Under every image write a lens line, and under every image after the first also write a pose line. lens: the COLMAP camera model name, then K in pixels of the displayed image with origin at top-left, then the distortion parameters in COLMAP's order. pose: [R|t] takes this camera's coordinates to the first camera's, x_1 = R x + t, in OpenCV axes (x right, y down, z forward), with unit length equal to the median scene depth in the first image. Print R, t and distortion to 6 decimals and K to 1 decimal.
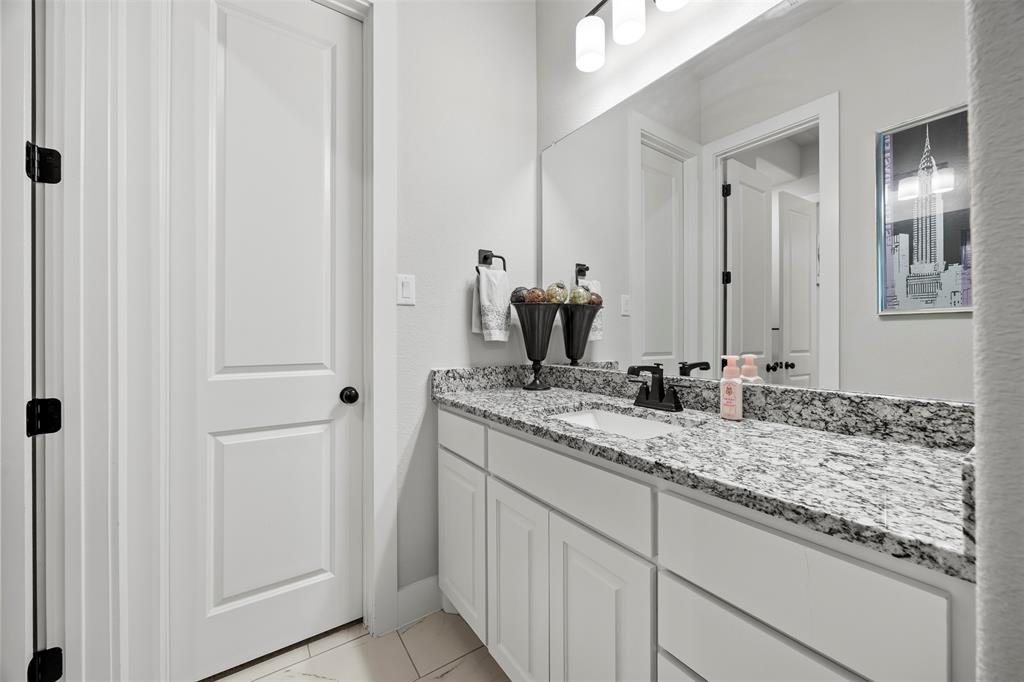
lens RADIAL K [[394.3, 0, 517.8], [0, 394.3, 334.5], [0, 0, 1]] dist [-0.010463, -0.000035]
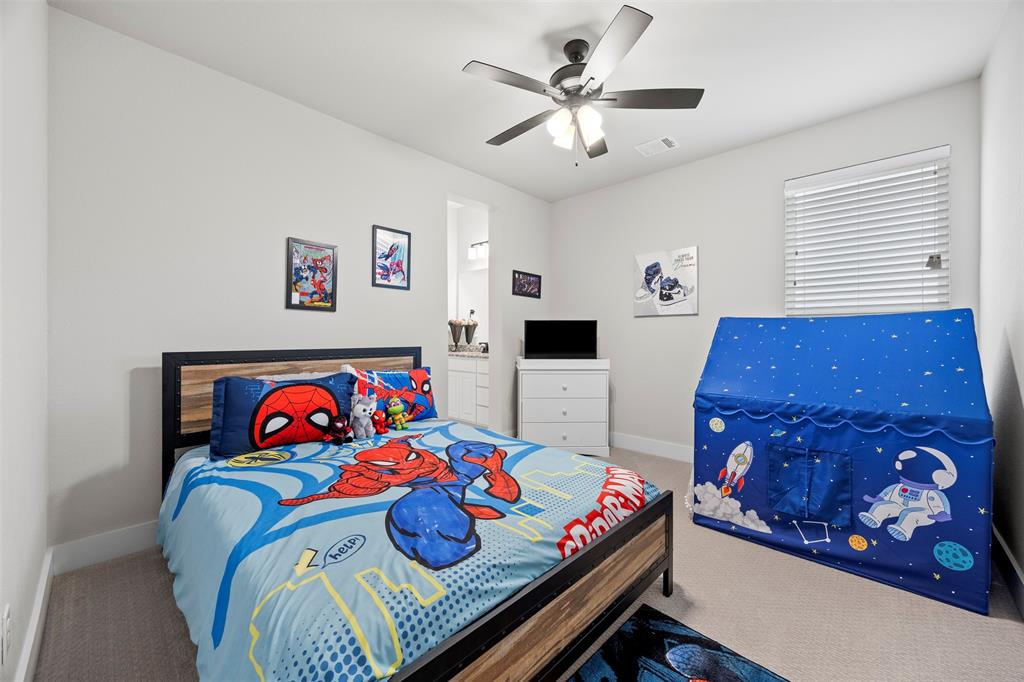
lens RADIAL K [[394.3, 0, 517.8], [0, 394.3, 334.5], [0, 0, 1]] dist [-0.010463, -0.000035]
pose [[0.976364, 0.006005, 0.216049, -0.150557], [-0.005069, 0.999975, -0.004887, 0.011907], [-0.216073, 0.003676, 0.976370, -2.130906]]
